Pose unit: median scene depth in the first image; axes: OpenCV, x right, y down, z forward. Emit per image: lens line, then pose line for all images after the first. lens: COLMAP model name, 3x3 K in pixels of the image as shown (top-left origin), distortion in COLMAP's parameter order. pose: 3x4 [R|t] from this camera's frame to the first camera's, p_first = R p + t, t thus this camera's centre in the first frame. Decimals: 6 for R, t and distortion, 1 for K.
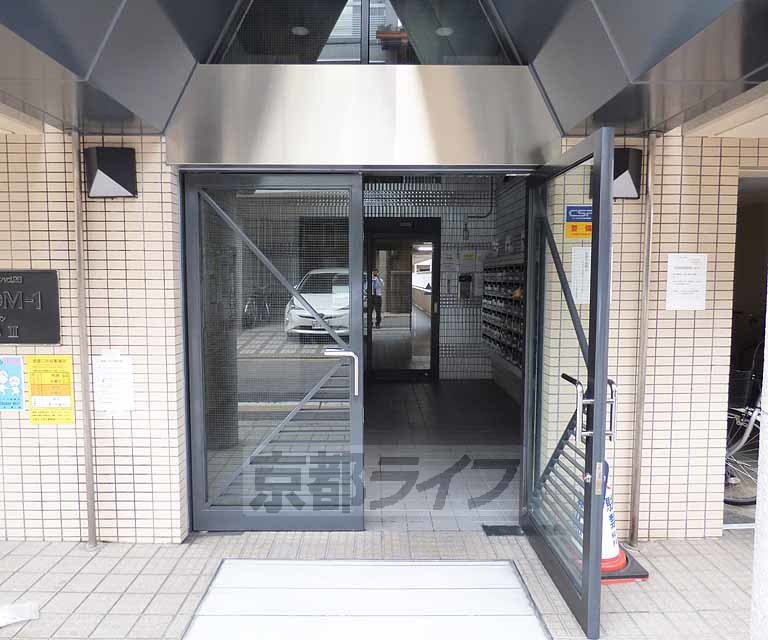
lens RADIAL K [[509.4, 0, 386.3], [0, 509.4, 319.2], [0, 0, 1]] dist [0.028618, -0.004280]
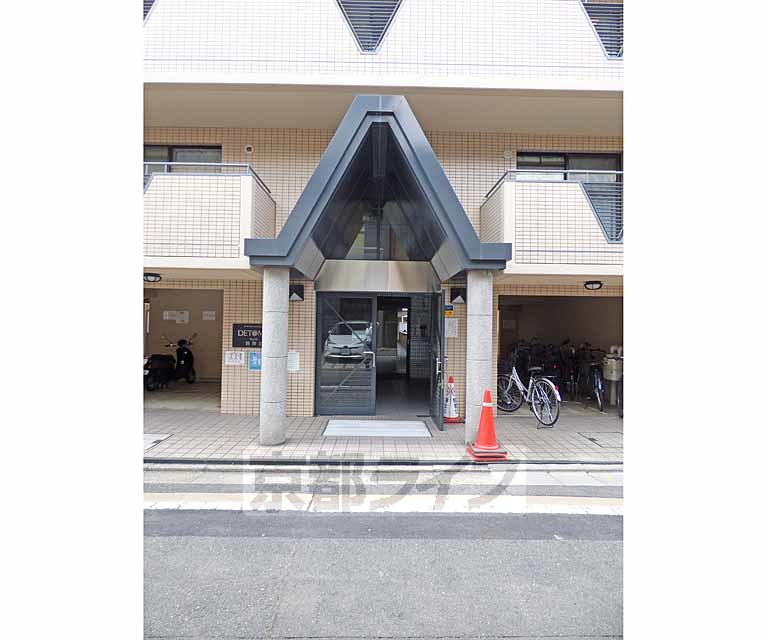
lens RADIAL K [[509.4, 0, 382.2], [0, 509.4, 320.7], [0, 0, 1]] dist [0.028618, -0.004280]
pose [[0.999938, 0.010999, 0.001772, -0.008367], [-0.010803, 0.996159, -0.086896, 0.070076], [-0.002721, 0.086871, 0.996216, -0.987054]]
